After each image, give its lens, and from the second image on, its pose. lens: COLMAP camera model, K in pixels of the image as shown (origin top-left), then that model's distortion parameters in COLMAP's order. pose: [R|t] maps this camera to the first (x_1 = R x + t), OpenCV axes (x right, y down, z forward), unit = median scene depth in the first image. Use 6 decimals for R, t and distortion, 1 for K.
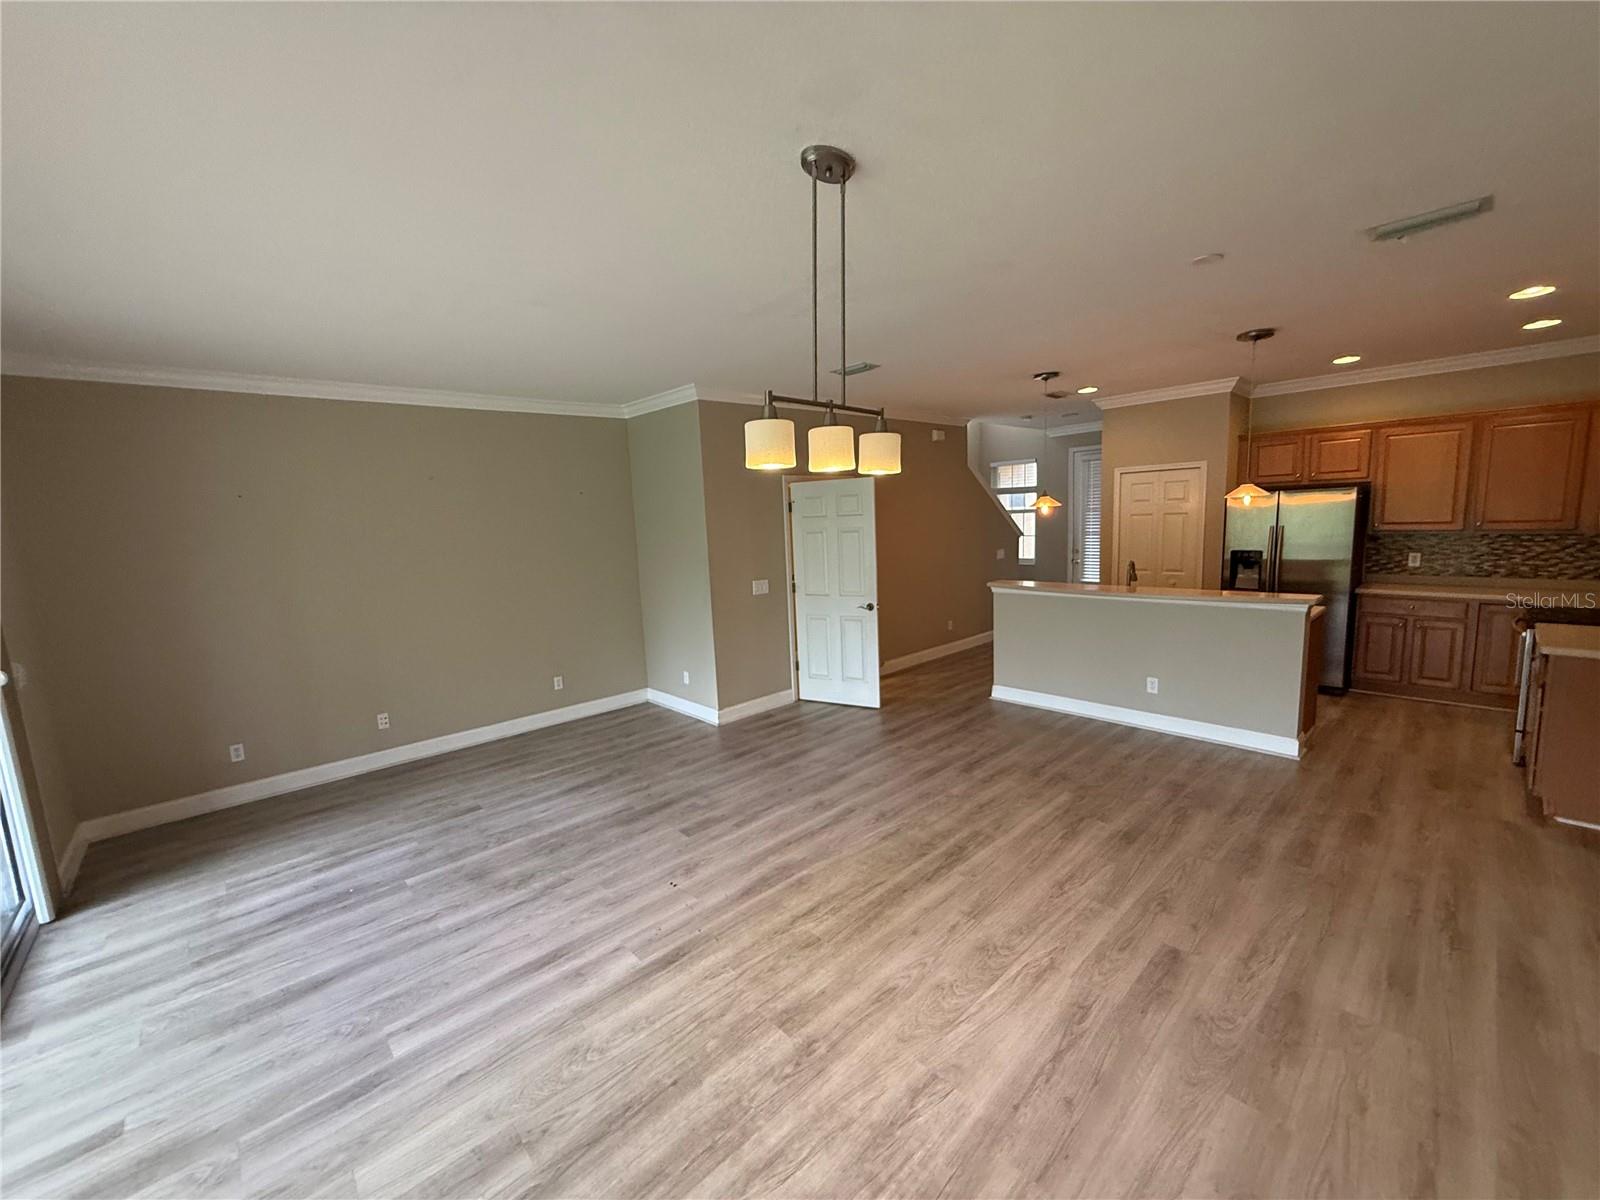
lens RADIAL K [[635.0, 0, 794.7], [0, 635.0, 602.8], [0, 0, 1]] dist [0.000392, 0.000238]
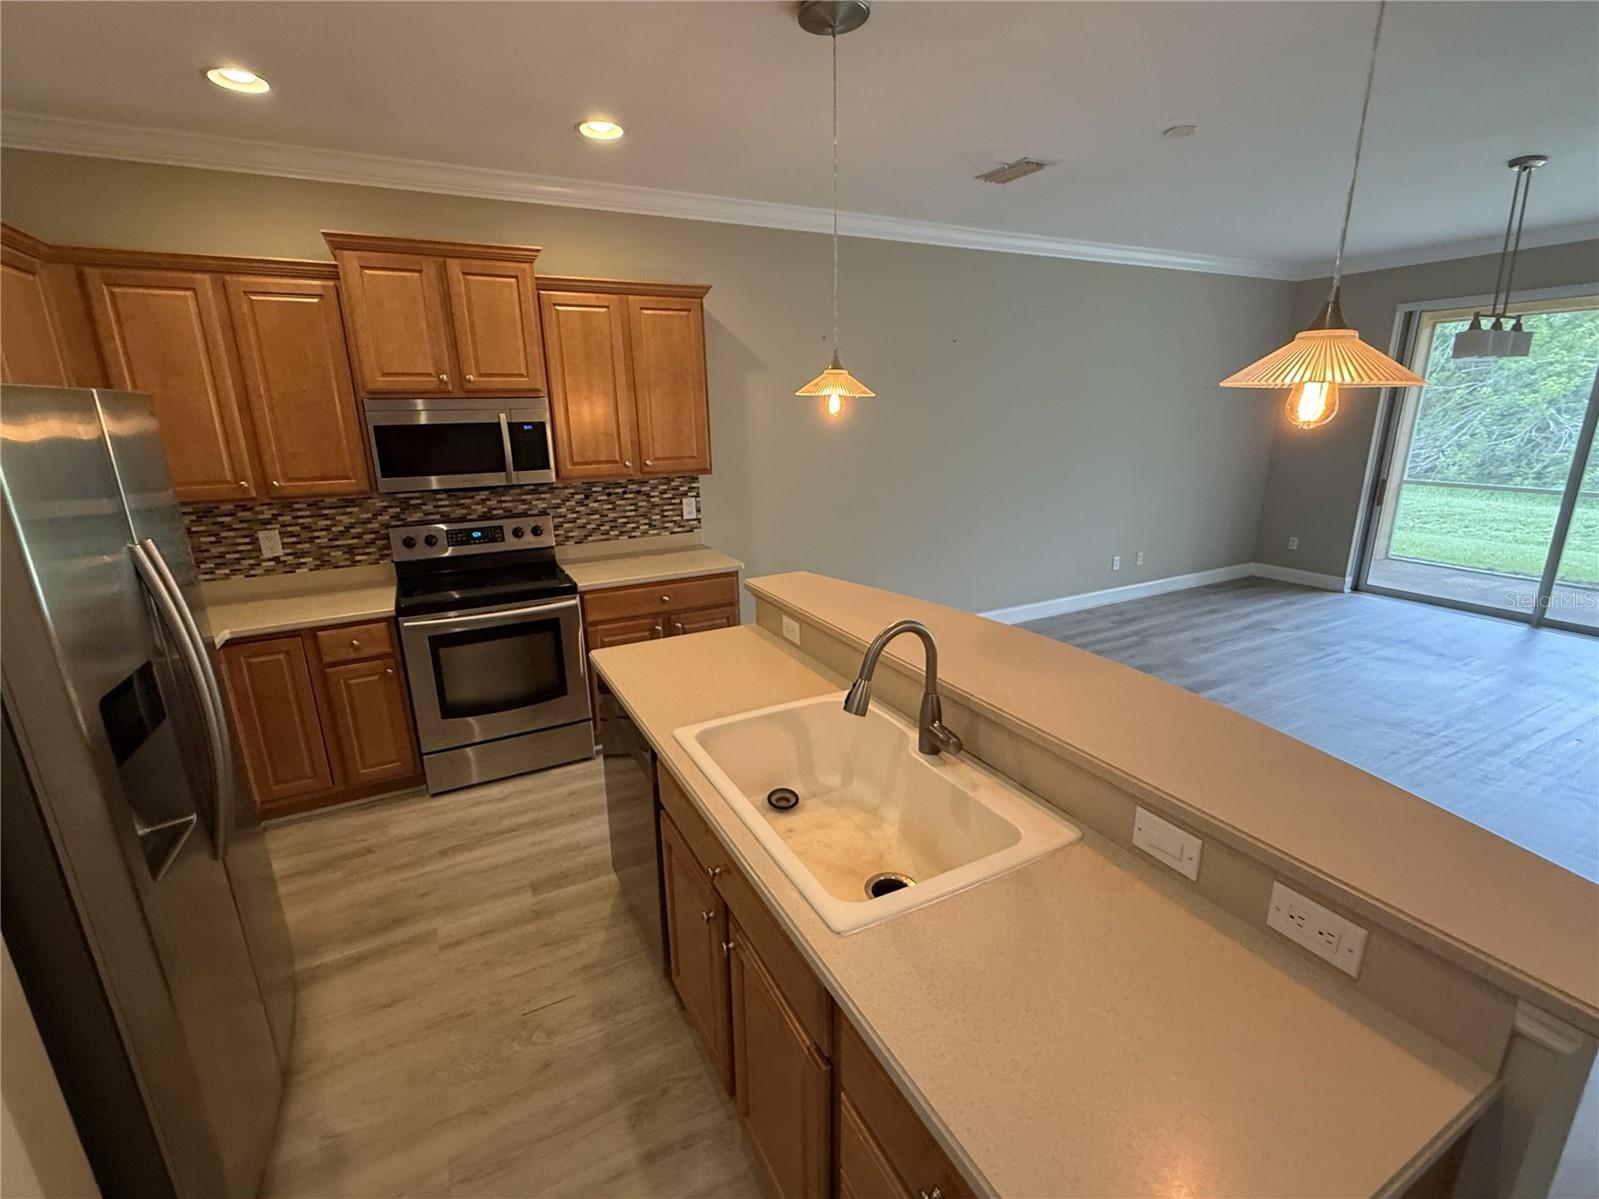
lens RADIAL K [[710.7, 0, 799.5], [0, 710.7, 599.5], [0, 0, 1]] dist [-0.000263, 0.000149]
pose [[-0.964343, -0.012515, 0.264360, 0.918871], [0.091681, 0.921234, 0.378051, -0.357601], [-0.248269, 0.388808, -0.887238, 2.375381]]
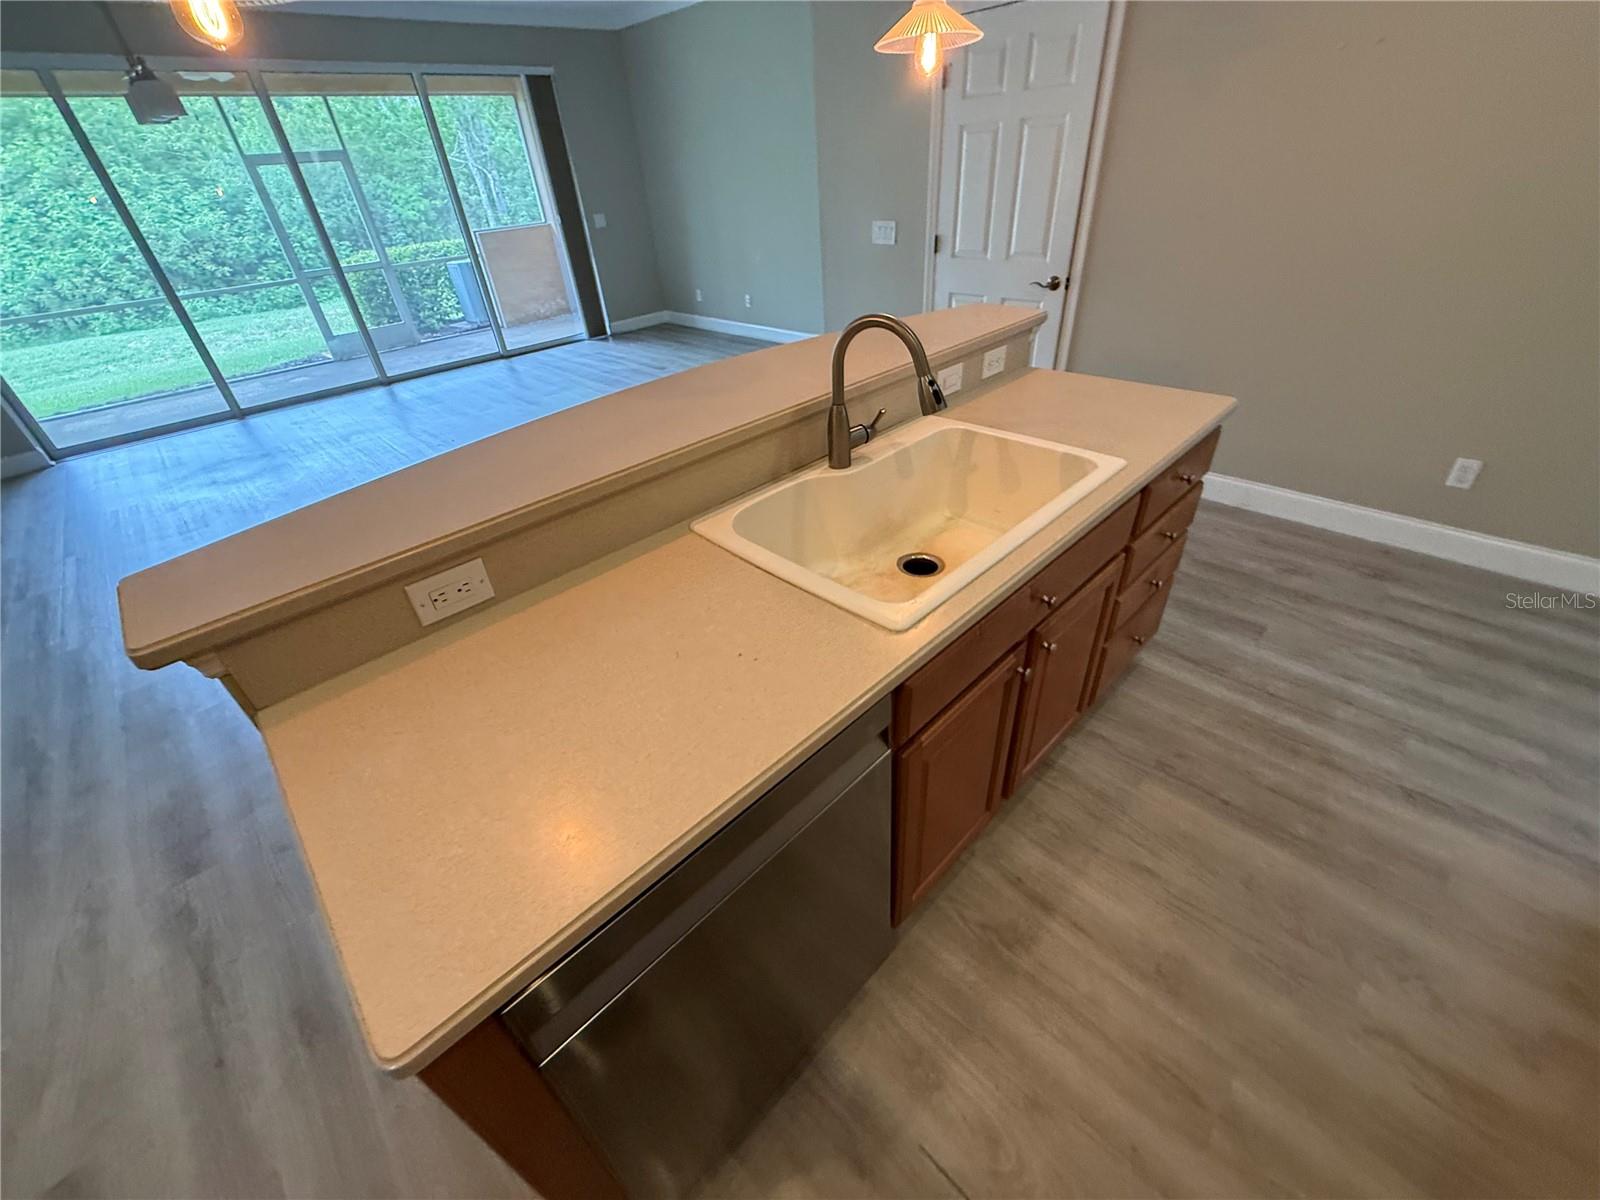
lens RADIAL K [[635.0, 0, 794.7], [0, 635.0, 602.8], [0, 0, 1]] dist [0.000392, 0.000238]
pose [[0.023425, 0.604539, -0.796231, 1.471569], [-0.071750, 0.795412, 0.601806, -0.226927], [0.997148, 0.043032, 0.062008, 1.789449]]
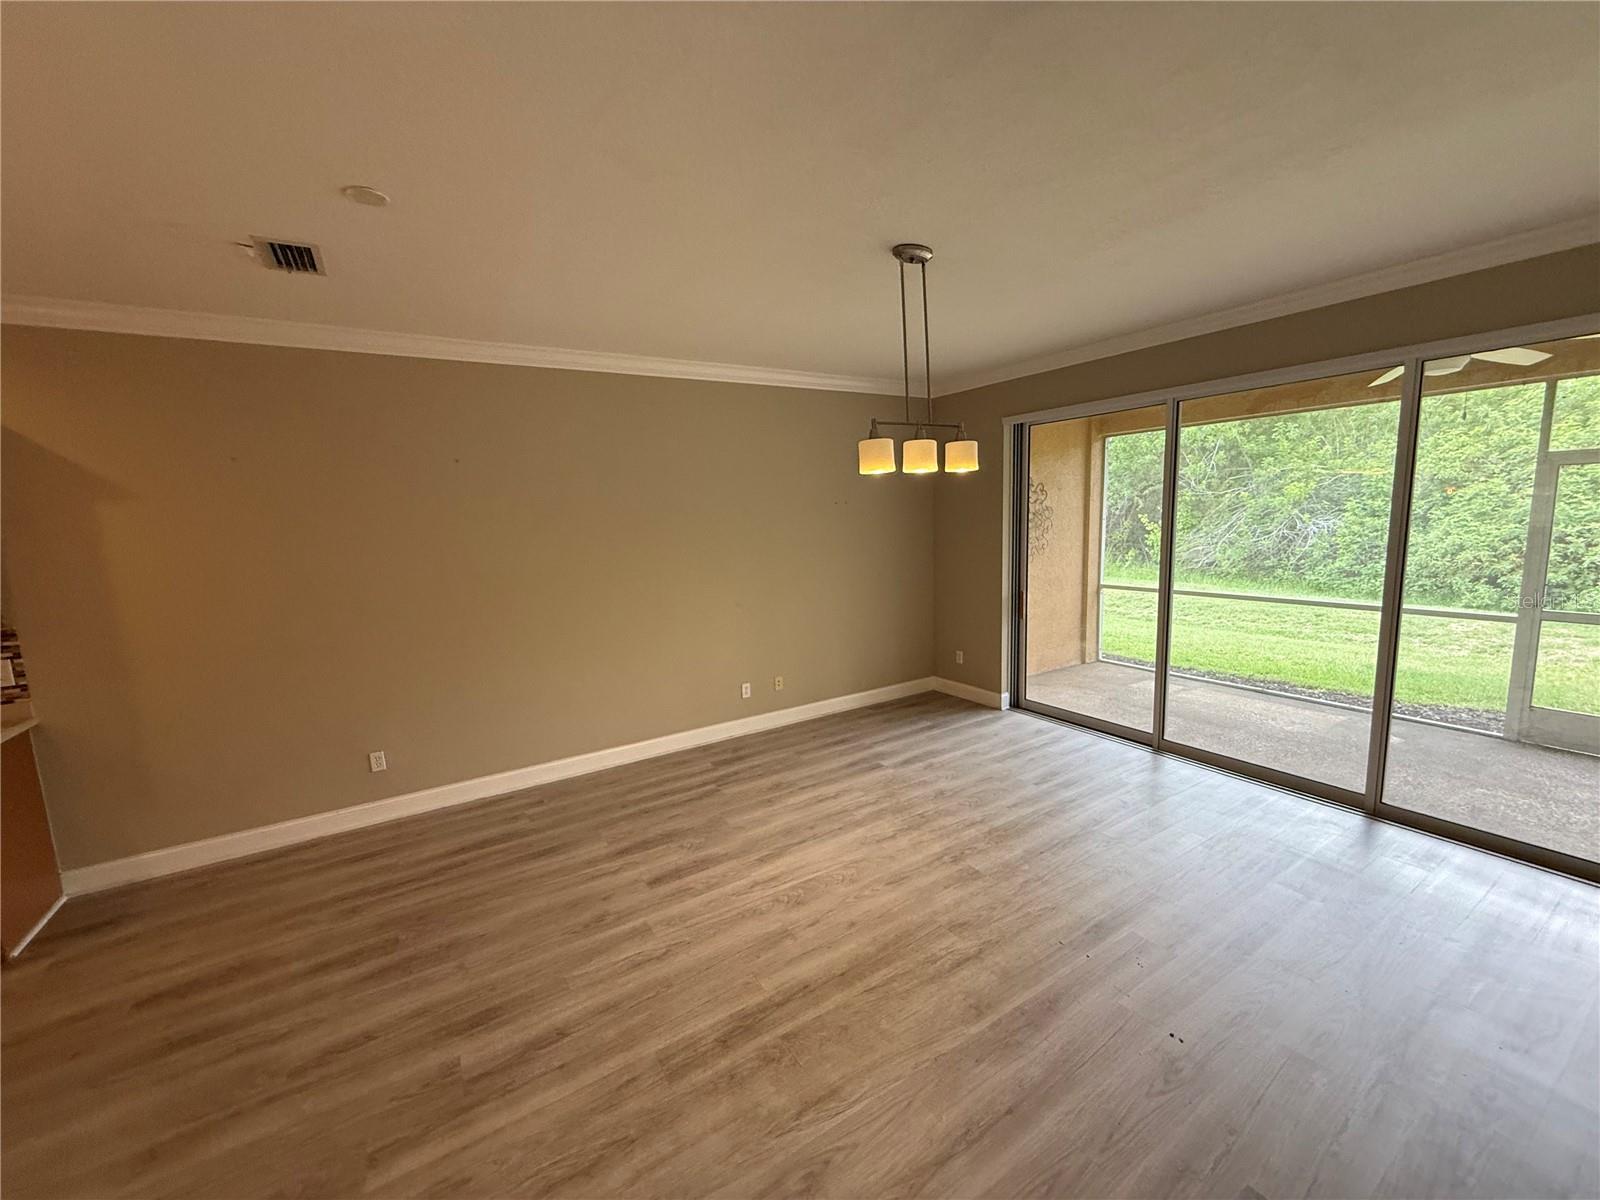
lens RADIAL K [[635.0, 0, 794.7], [0, 635.0, 602.8], [0, 0, 1]] dist [0.000392, 0.000238]
pose [[-0.979512, 0.053175, 0.194236, 0.053286], [0.103982, 0.959537, 0.261681, -0.234982], [-0.172462, 0.276517, -0.945407, 1.744304]]
